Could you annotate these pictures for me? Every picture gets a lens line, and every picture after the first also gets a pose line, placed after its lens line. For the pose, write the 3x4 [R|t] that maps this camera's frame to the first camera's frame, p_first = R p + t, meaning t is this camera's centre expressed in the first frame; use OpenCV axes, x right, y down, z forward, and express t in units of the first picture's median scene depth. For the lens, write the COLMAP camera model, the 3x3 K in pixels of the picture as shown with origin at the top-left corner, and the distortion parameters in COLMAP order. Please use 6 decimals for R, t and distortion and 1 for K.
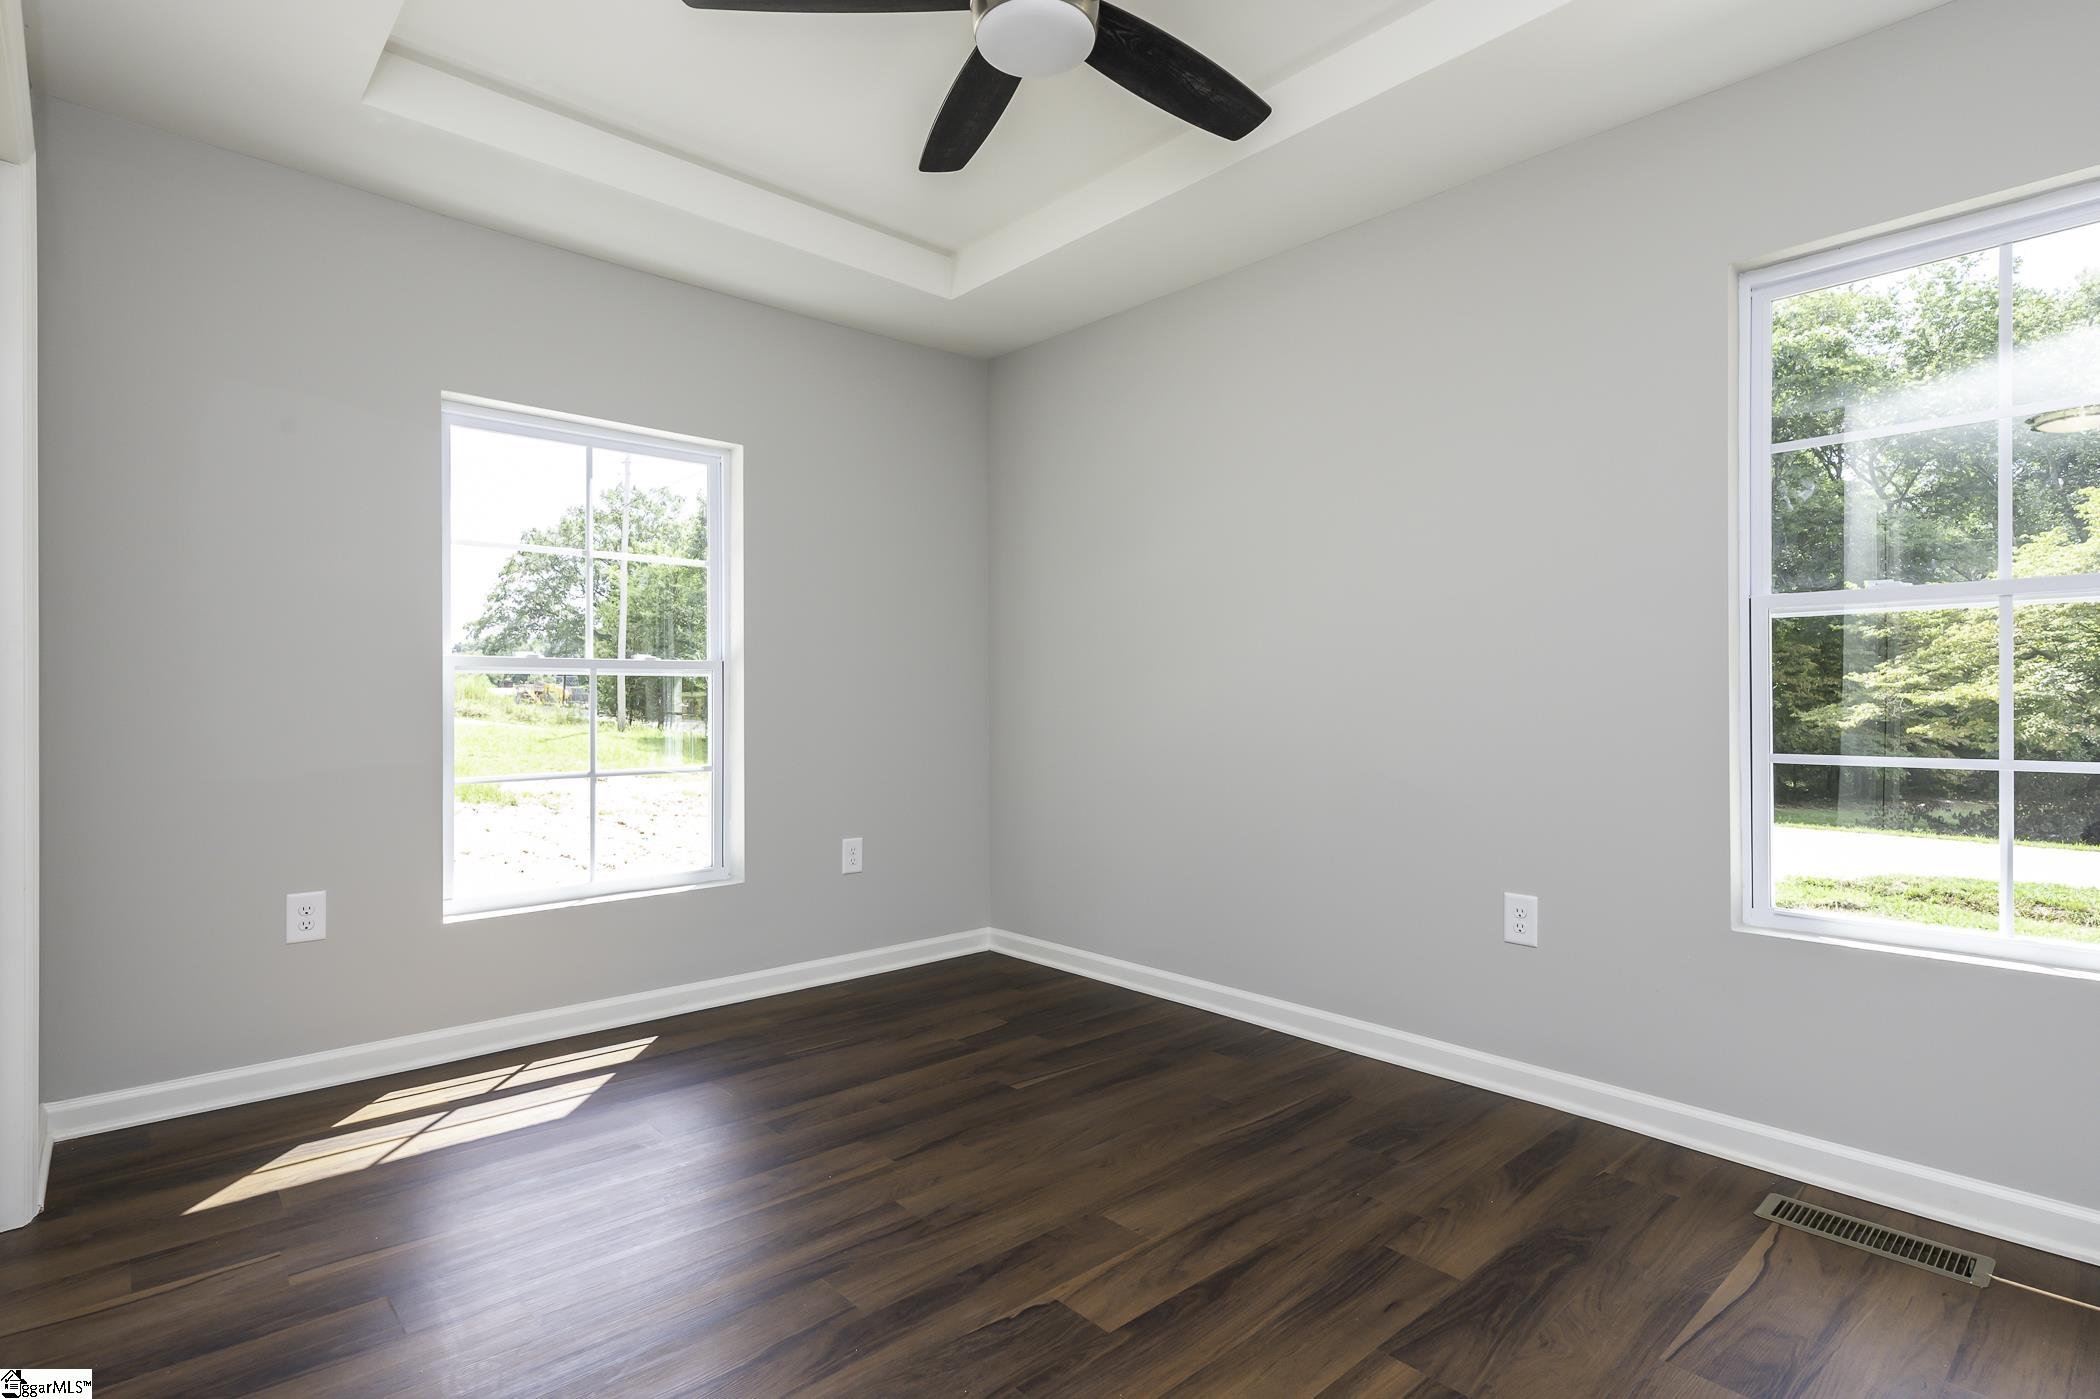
lens RADIAL K [[993.8, 0, 1050.0], [0, 993.8, 699.5], [0, 0, 1]] dist [0.019558, 0.000068]
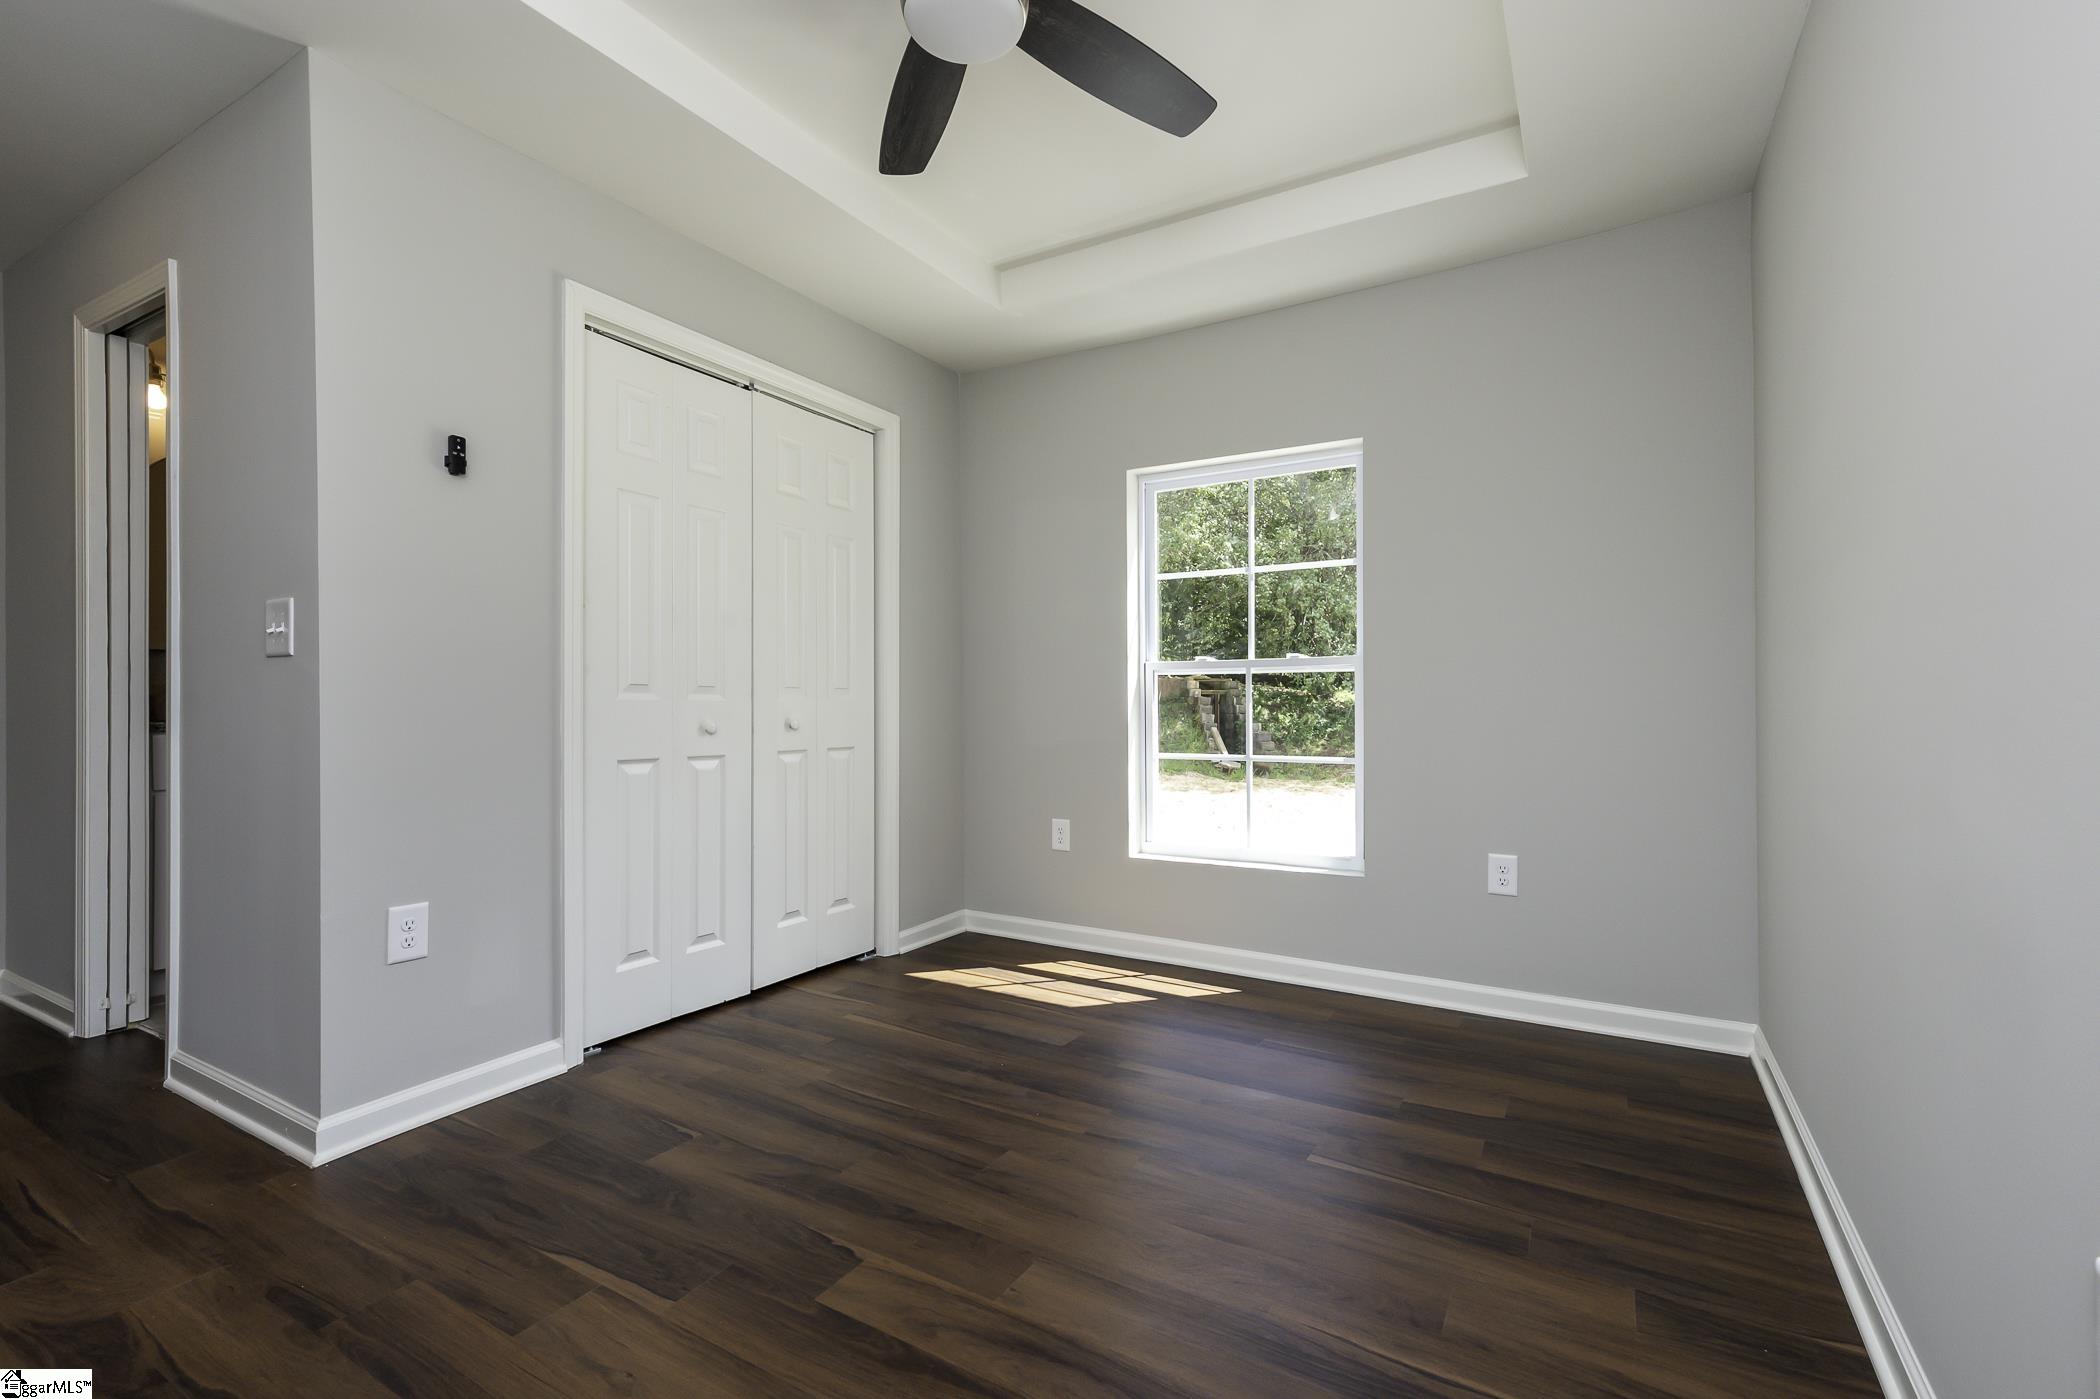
lens RADIAL K [[917.2, 0, 1063.7], [0, 917.2, 701.8], [0, 0, 1]] dist [0.015172, -0.000476]
pose [[0.317445, -0.000580, -0.948277, 0.647213], [0.005176, 0.999986, 0.001122, 0.008227], [0.948263, -0.005264, 0.317443, 0.583000]]
